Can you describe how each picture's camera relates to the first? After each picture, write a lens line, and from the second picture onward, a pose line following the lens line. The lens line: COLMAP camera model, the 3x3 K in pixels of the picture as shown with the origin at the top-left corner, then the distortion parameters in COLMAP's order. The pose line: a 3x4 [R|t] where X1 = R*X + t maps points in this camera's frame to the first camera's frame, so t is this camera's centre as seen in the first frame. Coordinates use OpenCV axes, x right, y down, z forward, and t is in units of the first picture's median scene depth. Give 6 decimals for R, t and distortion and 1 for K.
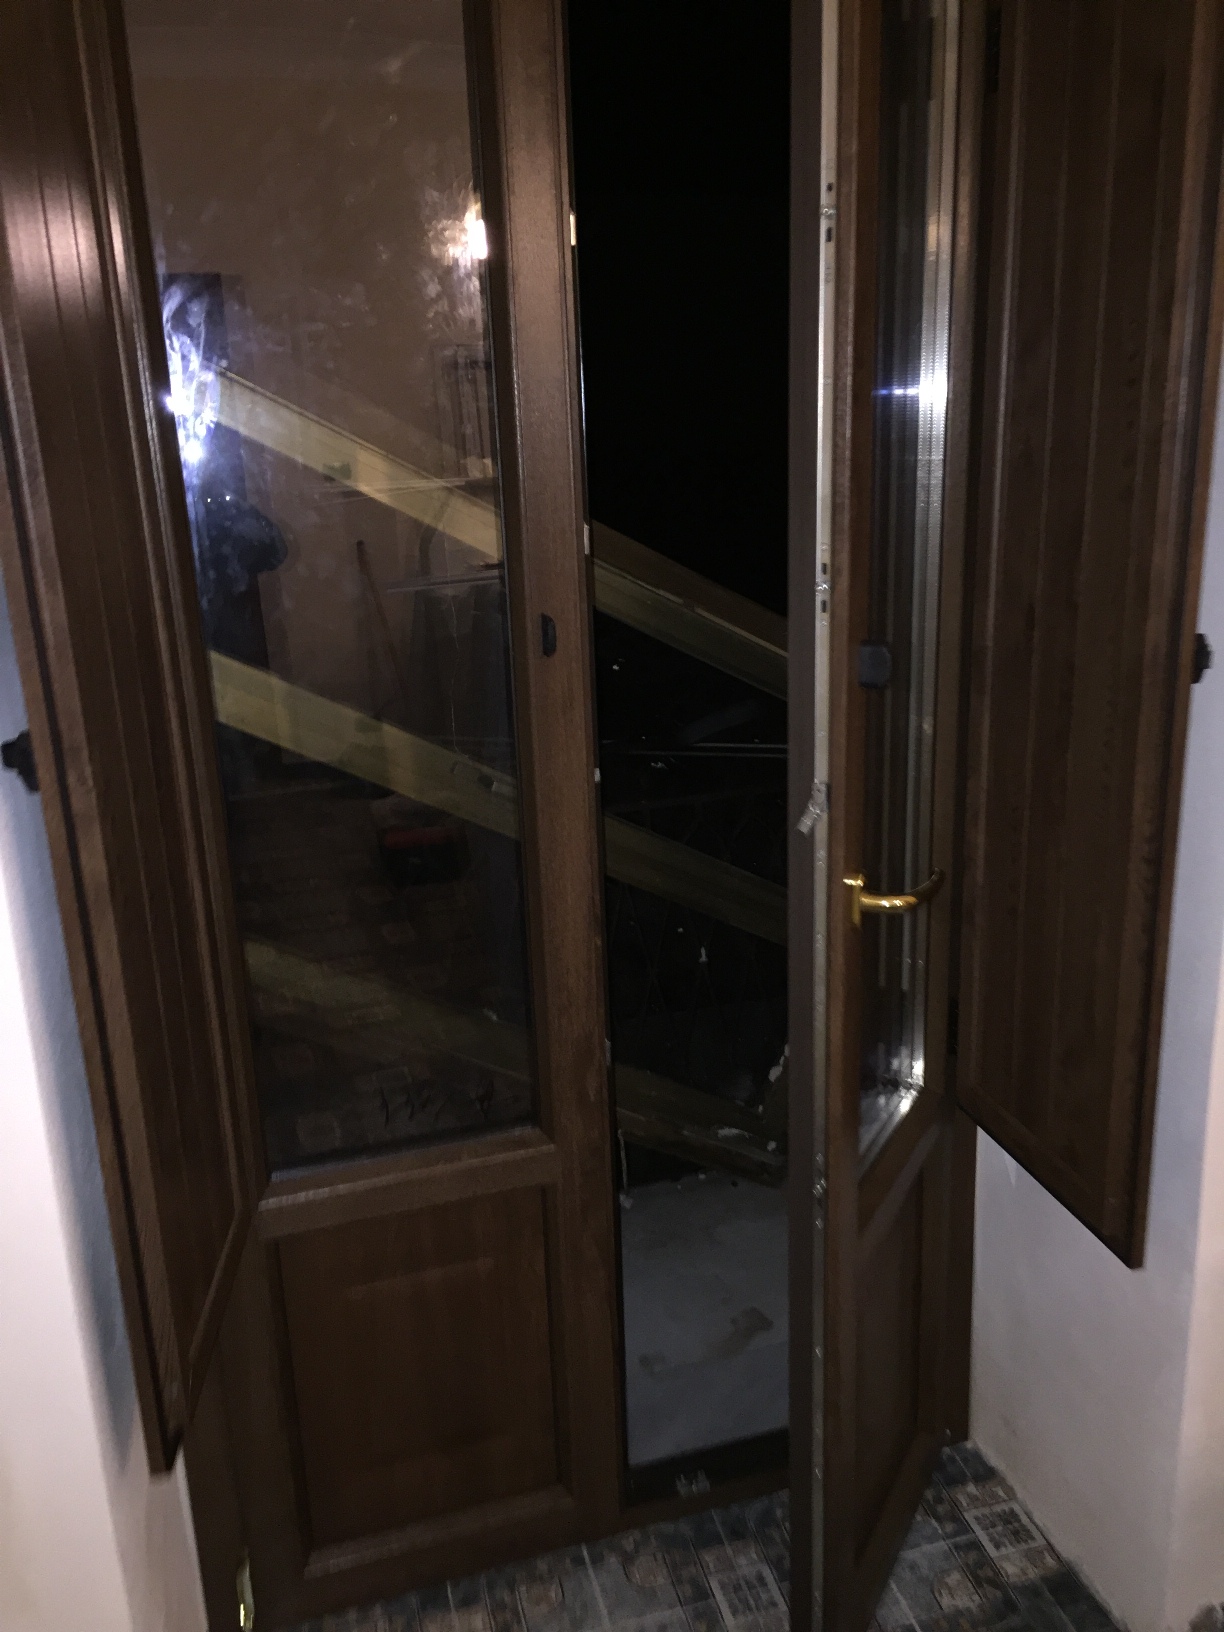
lens RADIAL K [[1338.2, 0, 612.0], [0, 1338.2, 816.0], [0, 0, 1]] dist [-0.003174, -0.006173]
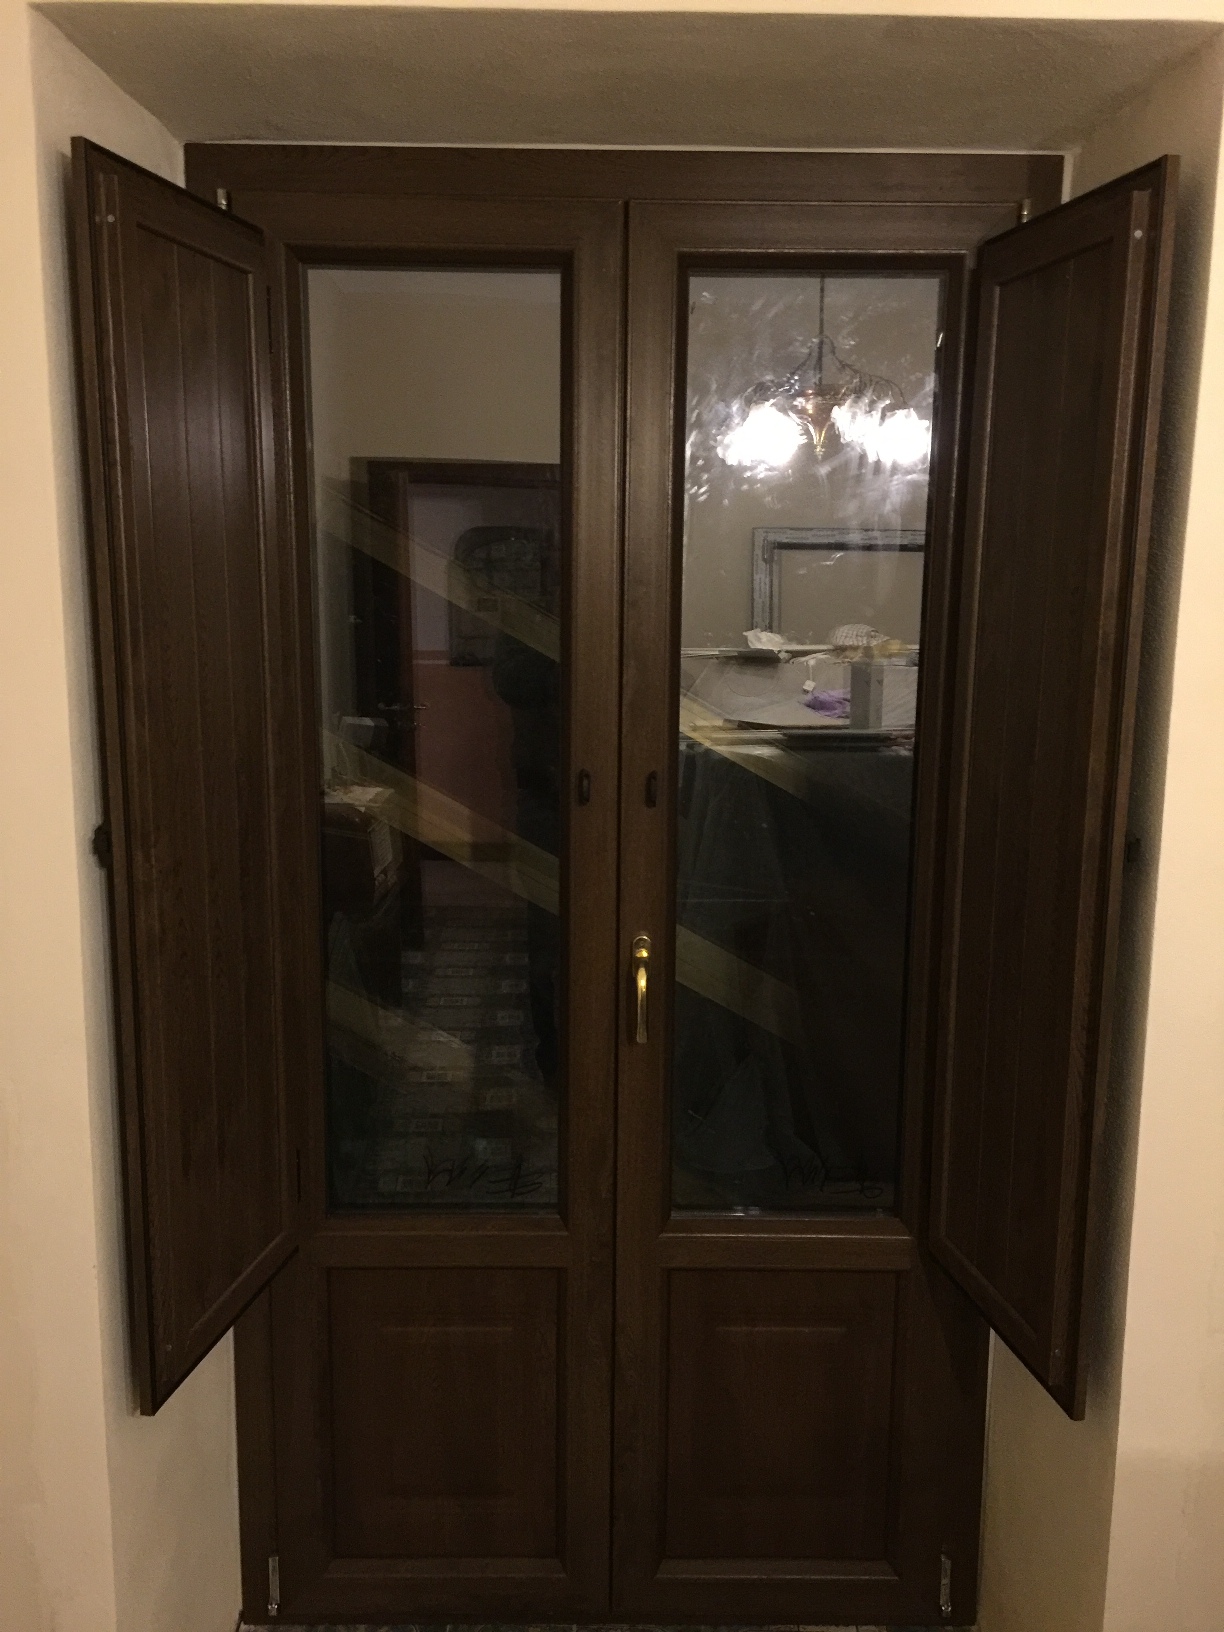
lens RADIAL K [[1338.2, 0, 612.0], [0, 1338.2, 816.0], [0, 0, 1]] dist [-0.003174, -0.006173]
pose [[0.968706, 0.088535, -0.231883, 0.212518], [-0.115932, 0.987444, -0.107300, 0.014273], [0.219472, 0.130824, 0.966808, -0.134712]]
